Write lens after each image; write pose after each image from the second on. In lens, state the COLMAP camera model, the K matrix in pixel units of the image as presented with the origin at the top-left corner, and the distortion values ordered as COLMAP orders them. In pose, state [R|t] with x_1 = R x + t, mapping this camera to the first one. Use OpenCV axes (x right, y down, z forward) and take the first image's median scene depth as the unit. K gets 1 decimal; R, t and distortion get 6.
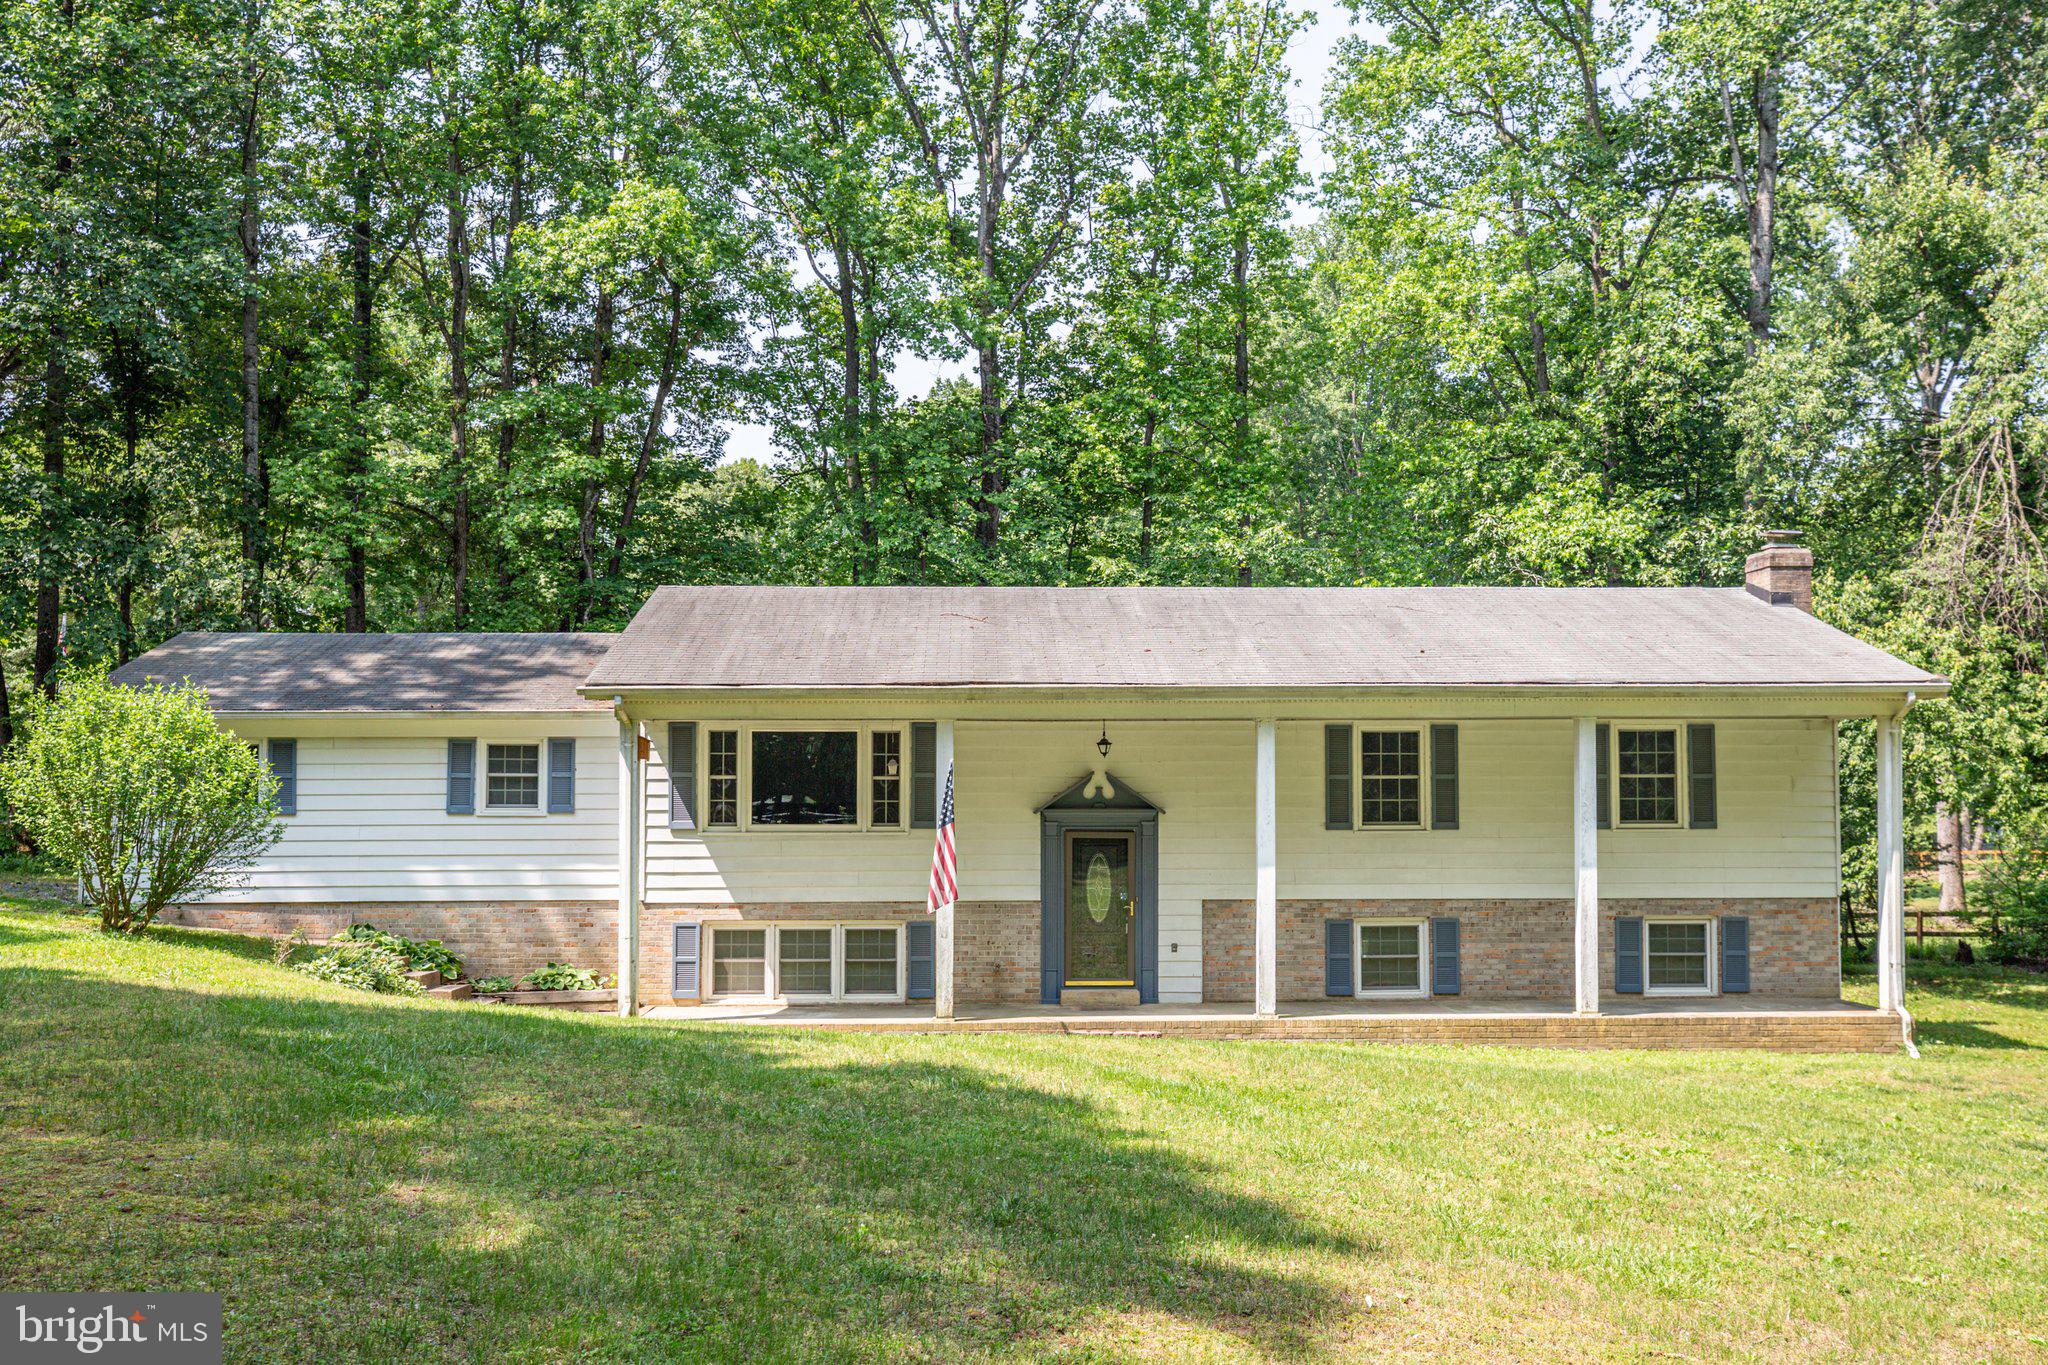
lens RADIAL K [[1824.7, 0, 1023.1], [0, 1824.7, 685.4], [0, 0, 1]] dist [0.024763, 0.012673]
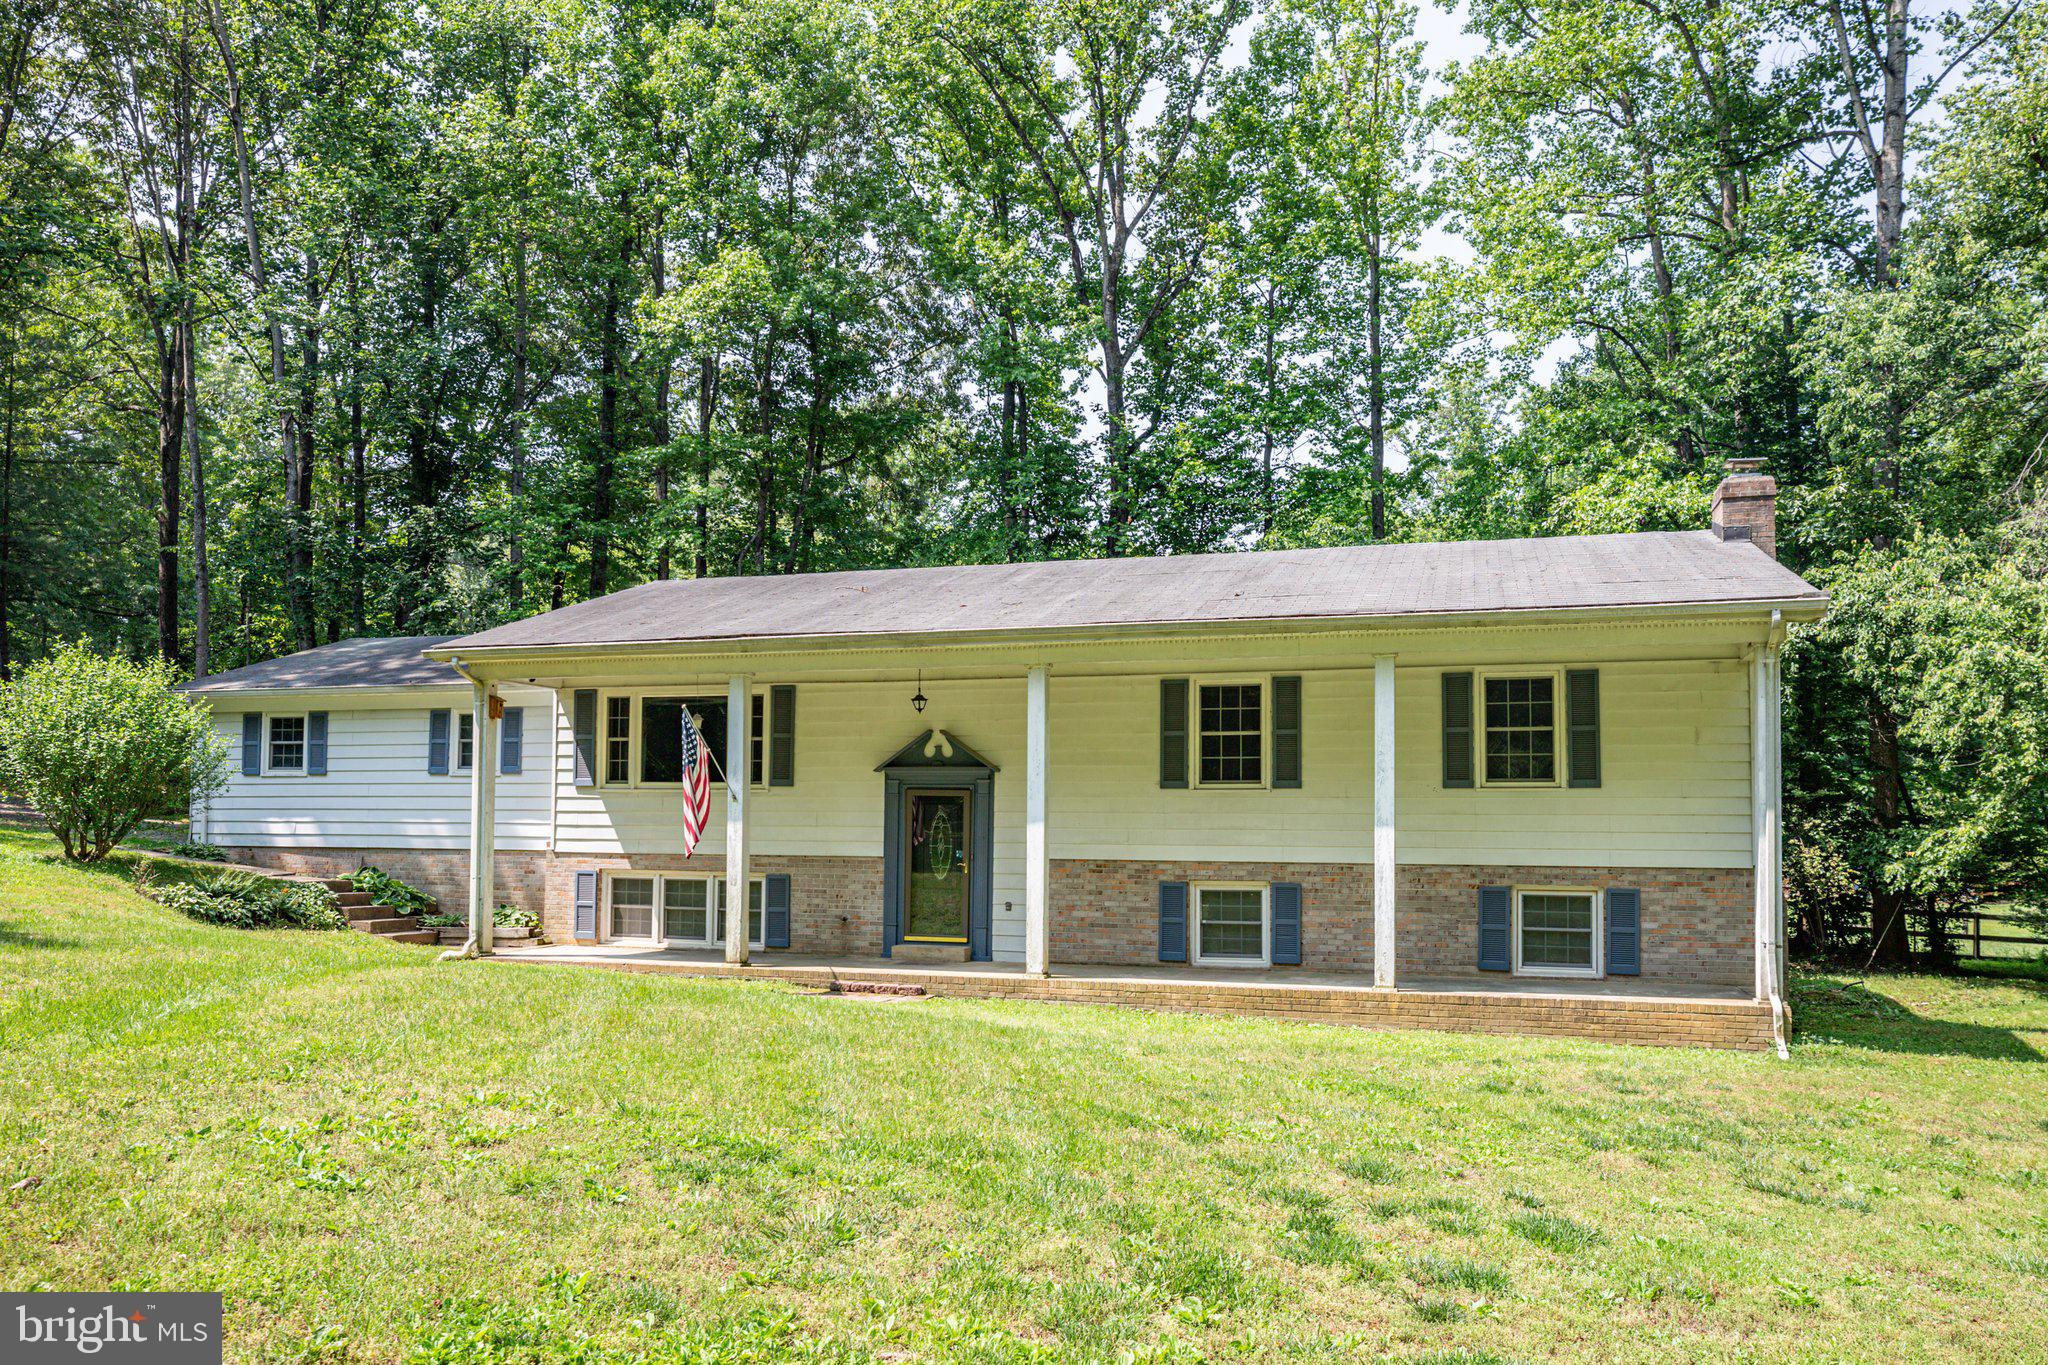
lens RADIAL K [[1424.4, 0, 1029.7], [0, 1424.4, 720.7], [0, 0, 1]] dist [0.000089, 0.002629]
pose [[0.944998, -0.014644, -0.326749, 0.348576], [0.009665, 0.999811, -0.016856, 0.055845], [0.326934, 0.012771, 0.944961, 0.270112]]
